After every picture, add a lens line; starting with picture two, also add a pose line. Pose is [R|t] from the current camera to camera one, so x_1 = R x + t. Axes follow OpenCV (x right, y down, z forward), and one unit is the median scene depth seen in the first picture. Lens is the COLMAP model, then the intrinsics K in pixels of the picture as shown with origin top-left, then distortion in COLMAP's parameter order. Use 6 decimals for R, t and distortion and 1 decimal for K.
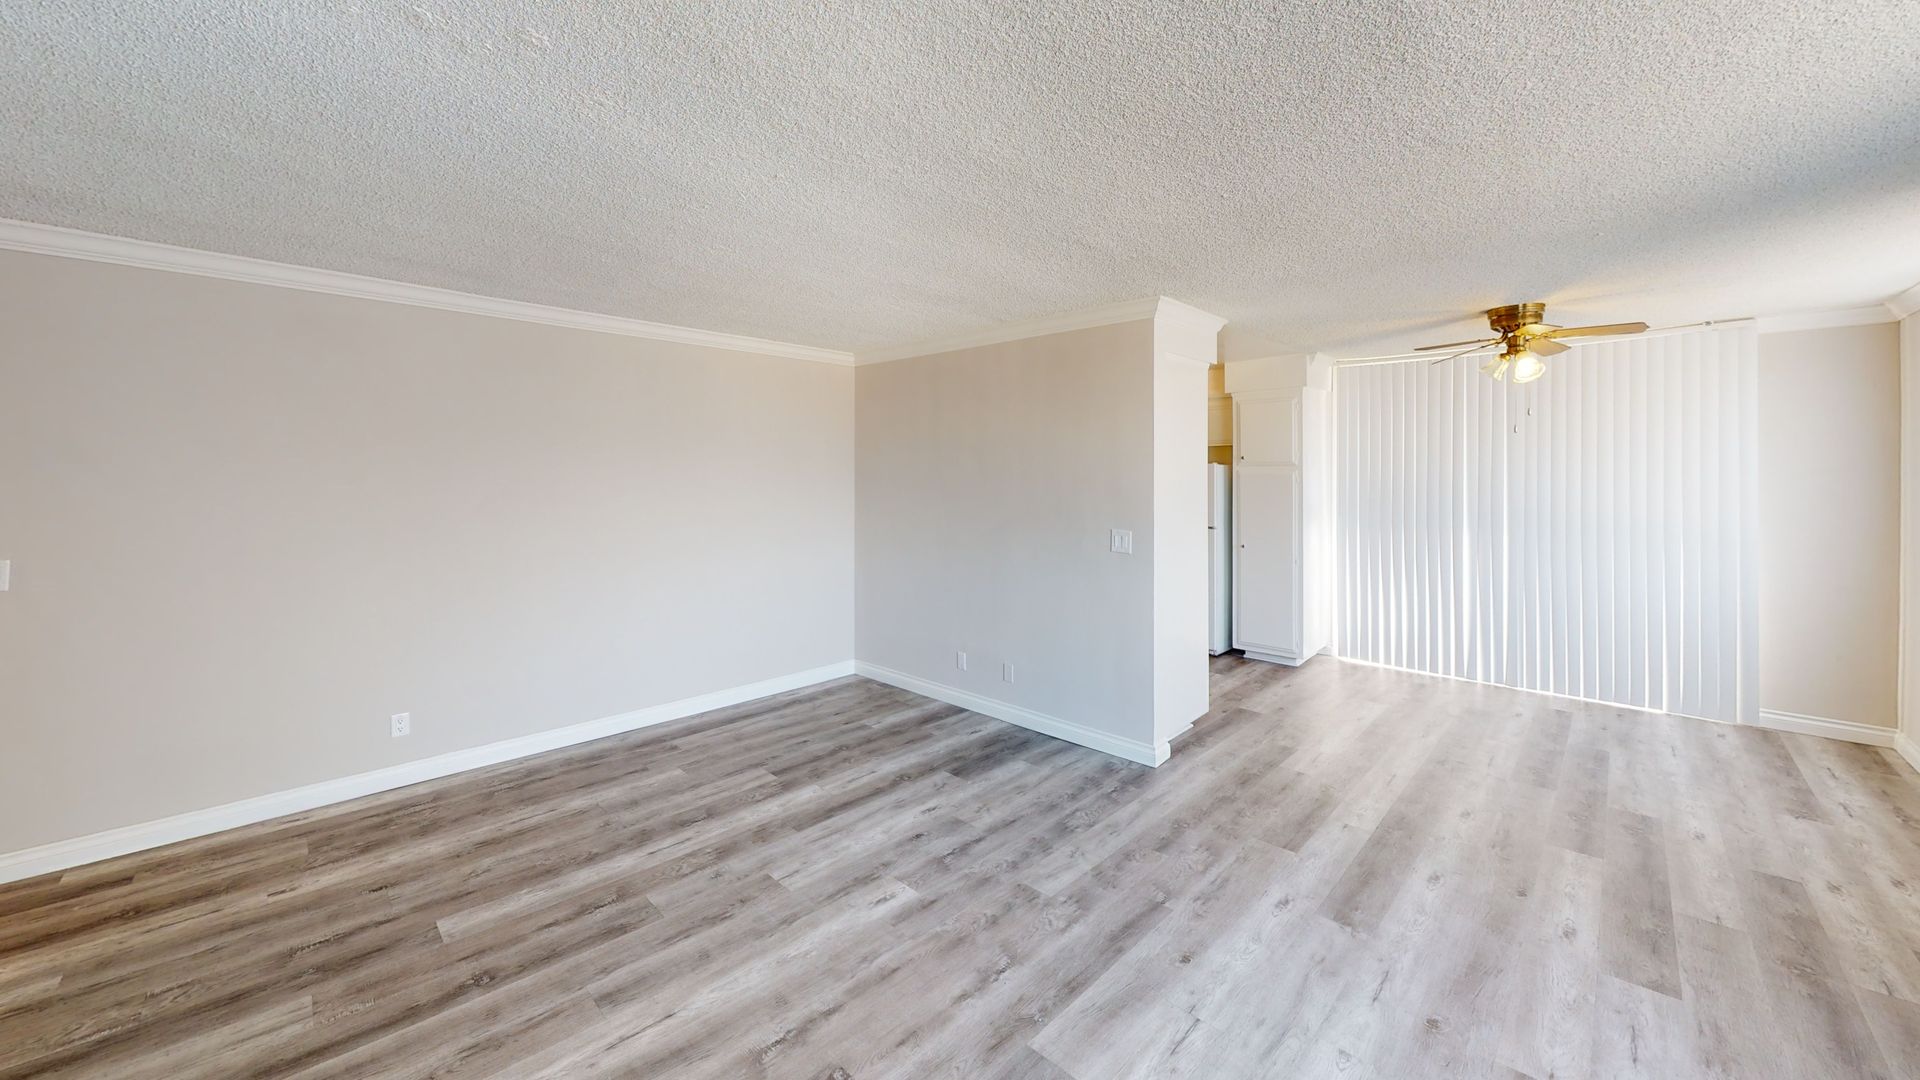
lens RADIAL K [[698.4, 0, 963.4], [0, 698.4, 539.8], [0, 0, 1]] dist [-0.013186, 0.000375]
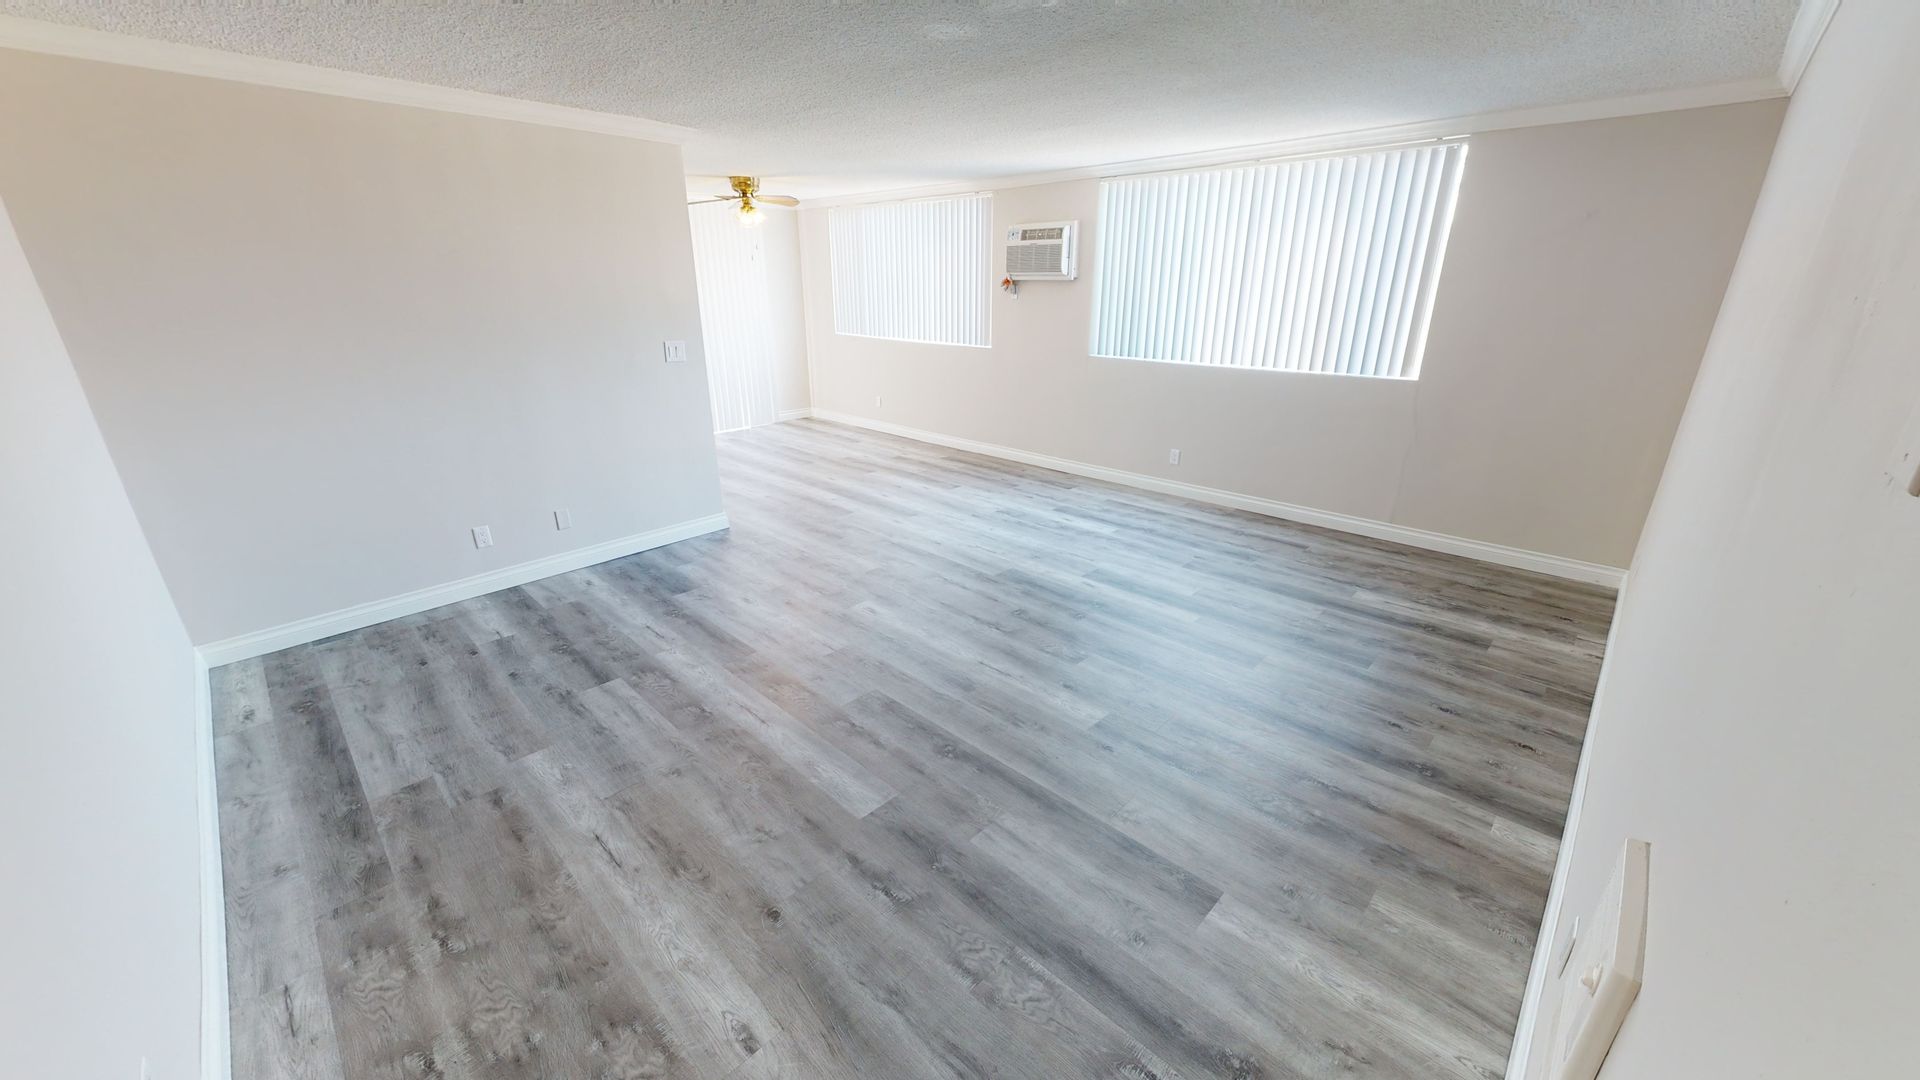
lens RADIAL K [[698.4, 0, 962.2], [0, 698.4, 540.4], [0, 0, 1]] dist [-0.013186, 0.000375]
pose [[0.004808, -0.360497, 0.932748, -1.276392], [0.087402, 0.929341, 0.358729, -0.117603], [-0.996161, 0.079800, 0.035976, 0.663833]]
